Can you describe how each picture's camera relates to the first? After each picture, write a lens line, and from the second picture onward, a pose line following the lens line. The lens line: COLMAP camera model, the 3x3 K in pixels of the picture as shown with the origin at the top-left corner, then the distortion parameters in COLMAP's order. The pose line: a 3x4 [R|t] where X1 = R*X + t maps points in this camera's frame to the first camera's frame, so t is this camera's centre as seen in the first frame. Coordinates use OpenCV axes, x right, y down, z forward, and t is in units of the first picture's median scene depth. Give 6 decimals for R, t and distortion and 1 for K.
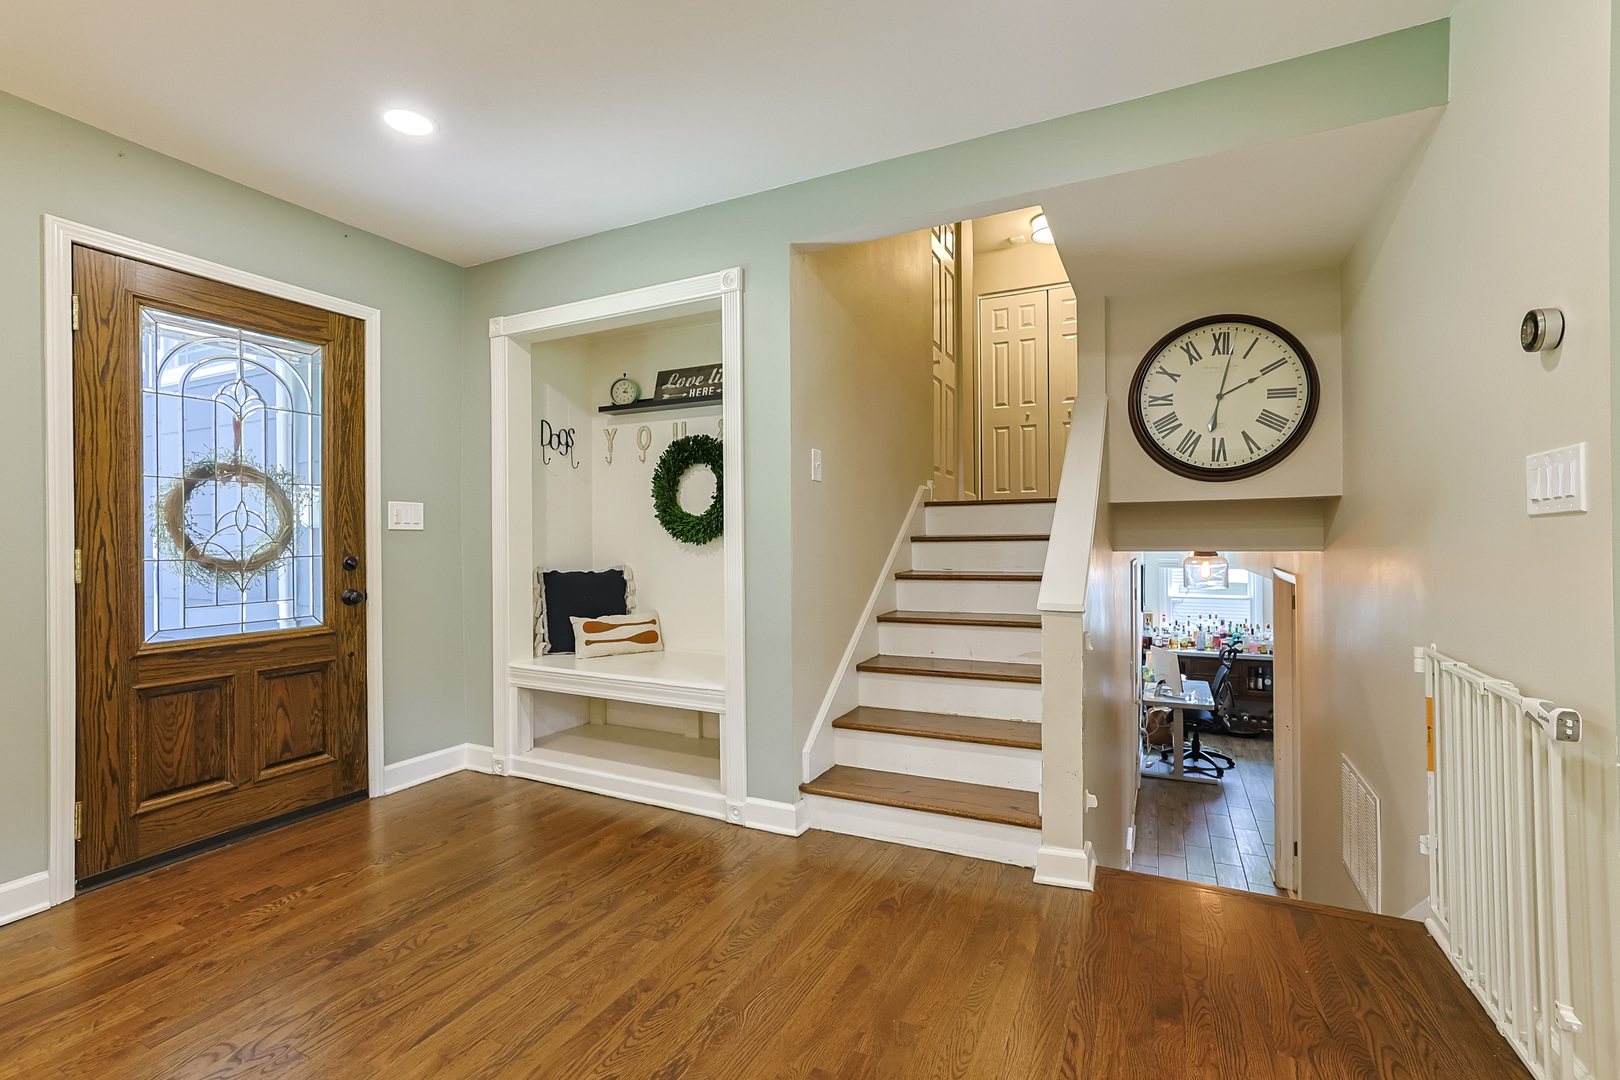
lens RADIAL K [[719.2, 0, 802.3], [0, 719.2, 534.4], [0, 0, 1]] dist [-0.031015, 0.015640]
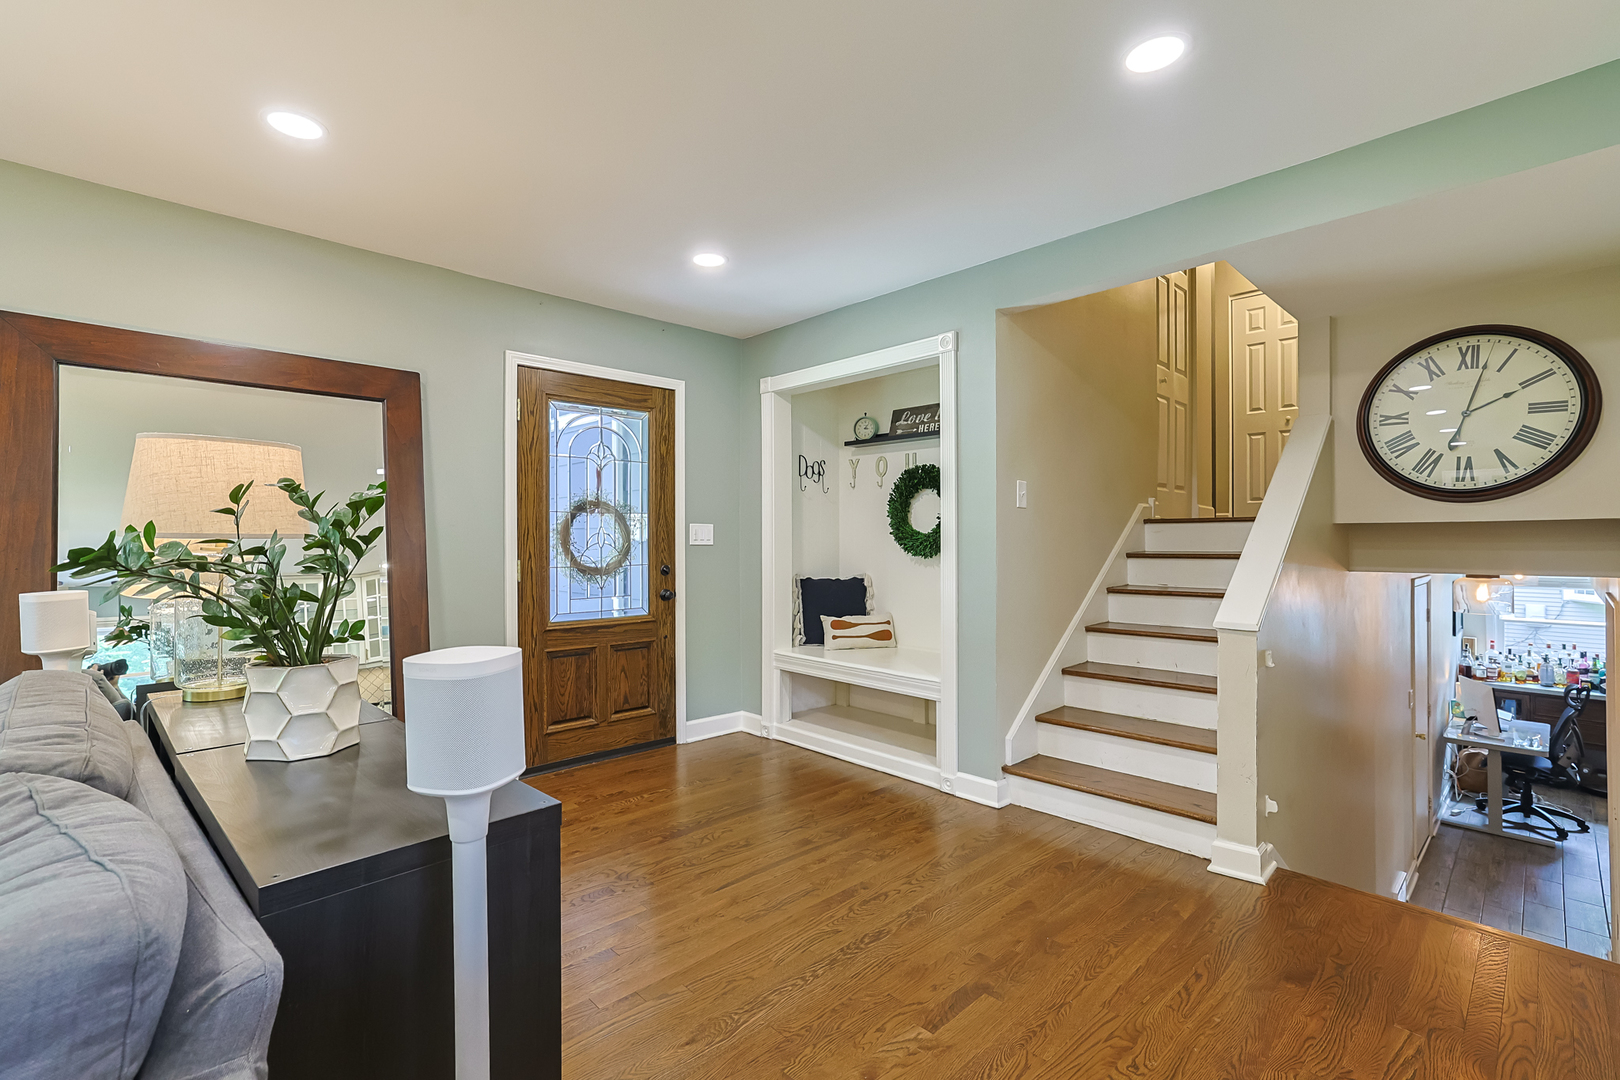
lens RADIAL K [[731.6, 0, 807.3], [0, 731.6, 536.5], [0, 0, 1]] dist [-0.025969, 0.017377]
pose [[0.942253, 0.006450, -0.334840, 0.083857], [-0.005160, 0.999975, 0.004742, -0.029781], [0.334862, -0.002740, 0.942263, -0.215180]]
